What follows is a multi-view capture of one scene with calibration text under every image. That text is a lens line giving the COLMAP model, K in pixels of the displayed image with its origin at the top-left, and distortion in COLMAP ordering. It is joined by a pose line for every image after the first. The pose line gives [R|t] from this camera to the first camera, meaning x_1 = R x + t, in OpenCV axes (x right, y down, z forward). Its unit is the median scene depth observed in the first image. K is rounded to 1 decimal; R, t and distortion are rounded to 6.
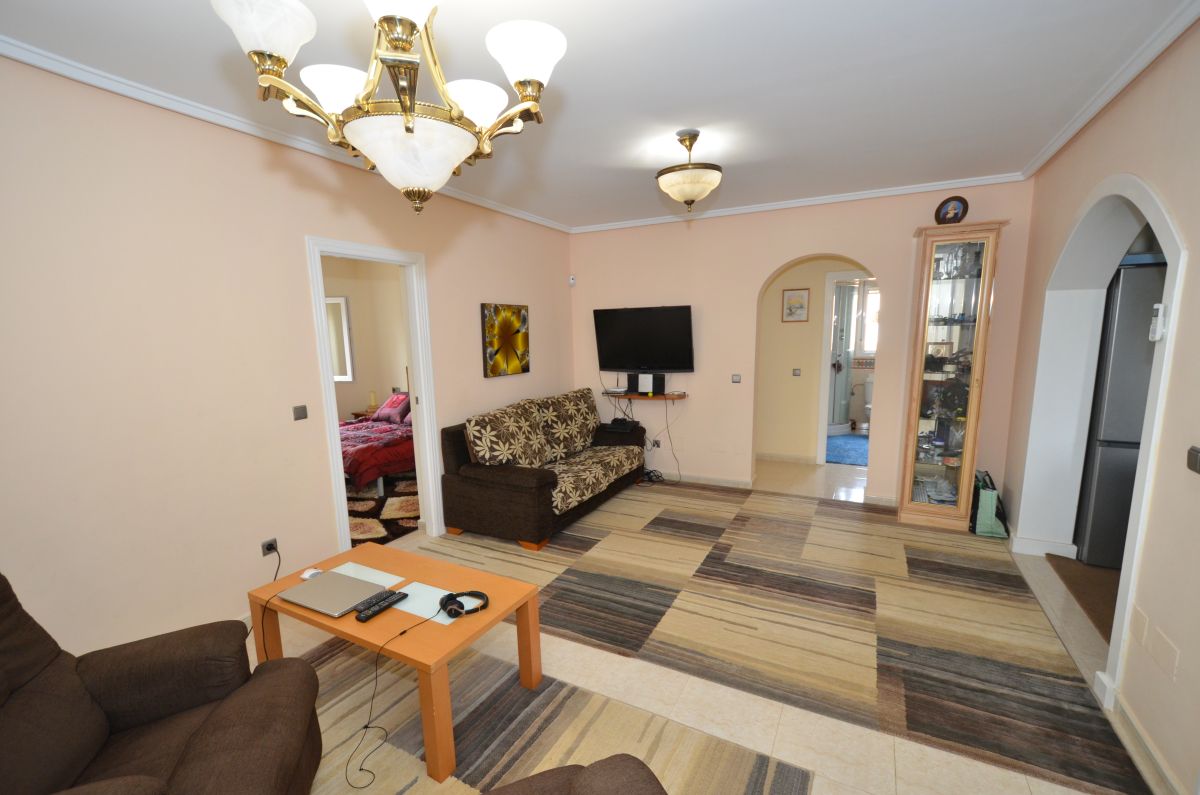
lens RADIAL K [[521.2, 0, 601.6], [0, 521.2, 412.9], [0, 0, 1]] dist [0.013416, -0.009726]
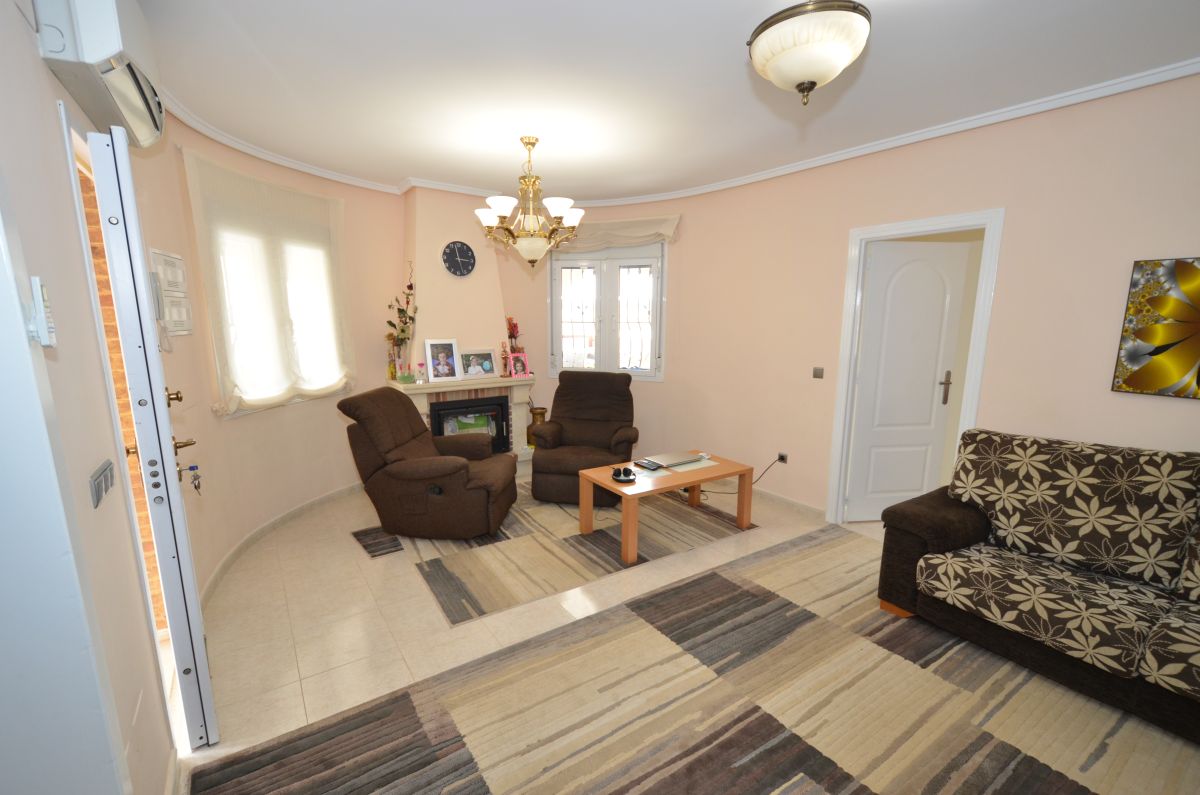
lens RADIAL K [[521.2, 0, 601.6], [0, 521.2, 412.9], [0, 0, 1]] dist [0.013416, -0.009726]
pose [[-0.474852, 0.177097, -0.862063, 0.623932], [-0.133496, 0.953714, 0.269459, -0.140722], [0.869882, 0.243035, -0.429231, 0.855304]]
